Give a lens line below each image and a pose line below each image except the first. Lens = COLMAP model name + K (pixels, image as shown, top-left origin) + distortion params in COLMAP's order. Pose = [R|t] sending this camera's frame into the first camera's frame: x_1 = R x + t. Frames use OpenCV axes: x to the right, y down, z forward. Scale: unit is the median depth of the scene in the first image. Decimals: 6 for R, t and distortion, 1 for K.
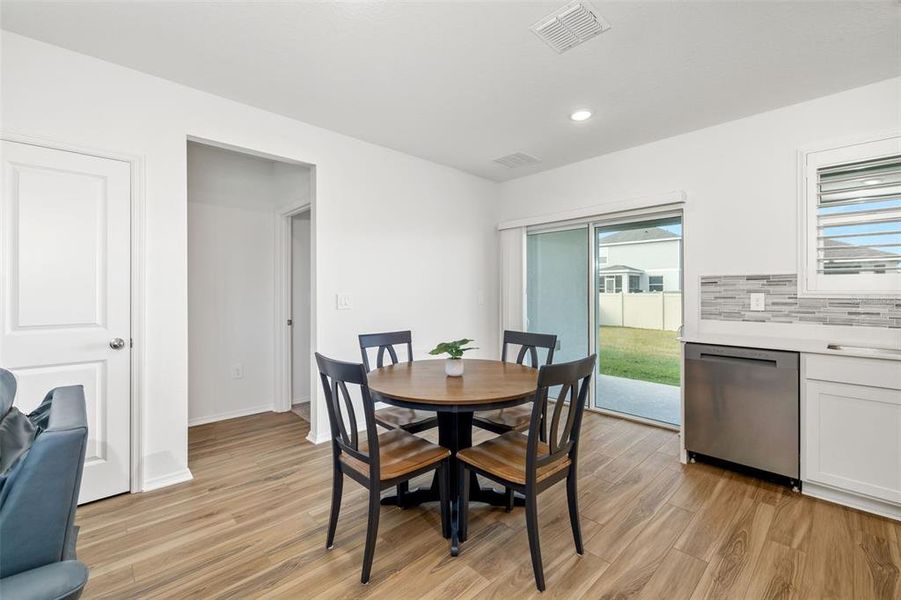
lens RADIAL K [[381.5, 0, 451.5], [0, 381.5, 293.1], [0, 0, 1]] dist [-0.000084, 0.000427]
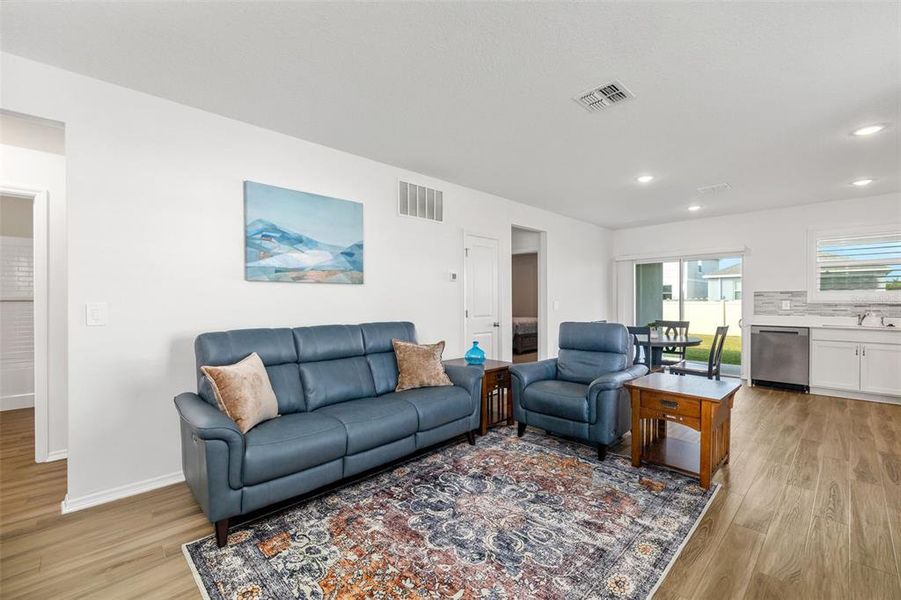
lens RADIAL K [[381.4, 0, 444.1], [0, 381.4, 306.0], [0, 0, 1]] dist [-0.002257, 0.000146]
pose [[0.999996, -0.001674, 0.002175, -0.983726], [0.001639, 0.999866, 0.016269, -0.007095], [-0.002202, -0.016265, 0.999865, -0.972273]]
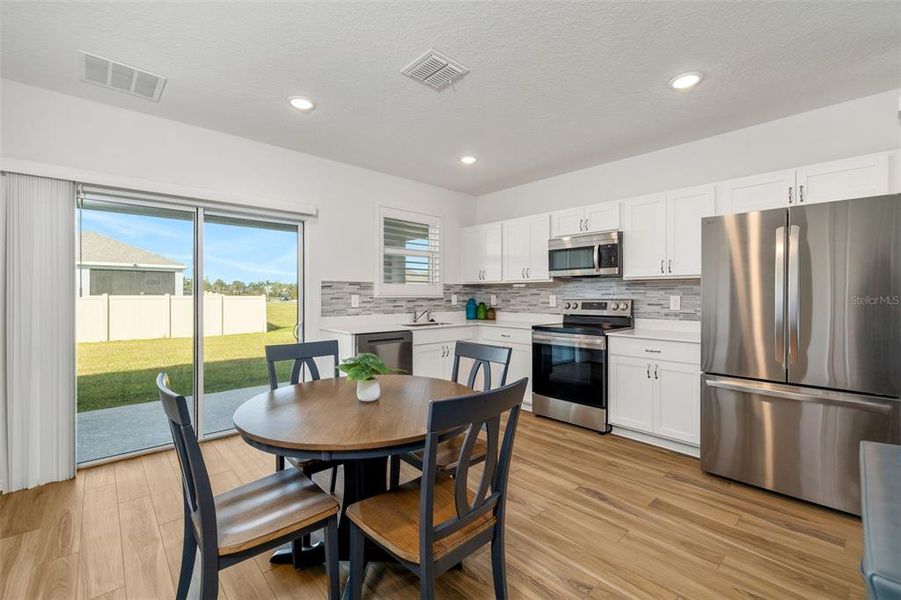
lens RADIAL K [[381.5, 0, 449.5], [0, 381.5, 295.2], [0, 0, 1]] dist [-0.000084, 0.000427]
pose [[0.009750, -0.003135, 0.999948, -0.623809], [0.002776, 0.999991, 0.003108, -0.001872], [-0.999949, 0.002746, 0.009758, 0.686554]]
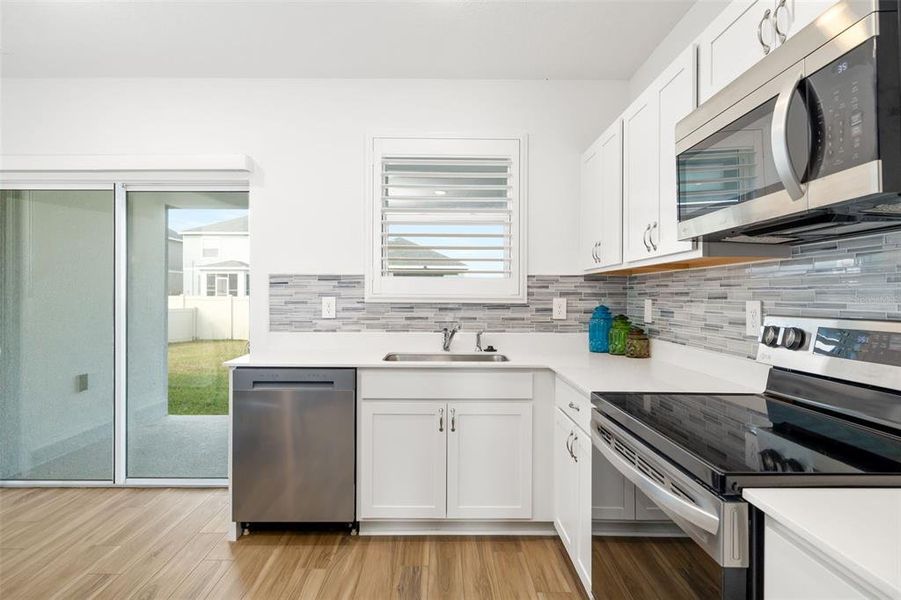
lens RADIAL K [[470.4, 0, 450.8], [0, 470.4, 302.5], [0, 0, 1]] dist [-0.022000, 0.000624]
pose [[0.680238, -0.008913, 0.732937, 0.259044], [-0.000725, 0.999917, 0.012832, -0.000812], [-0.732991, -0.009260, 0.680175, 0.132535]]
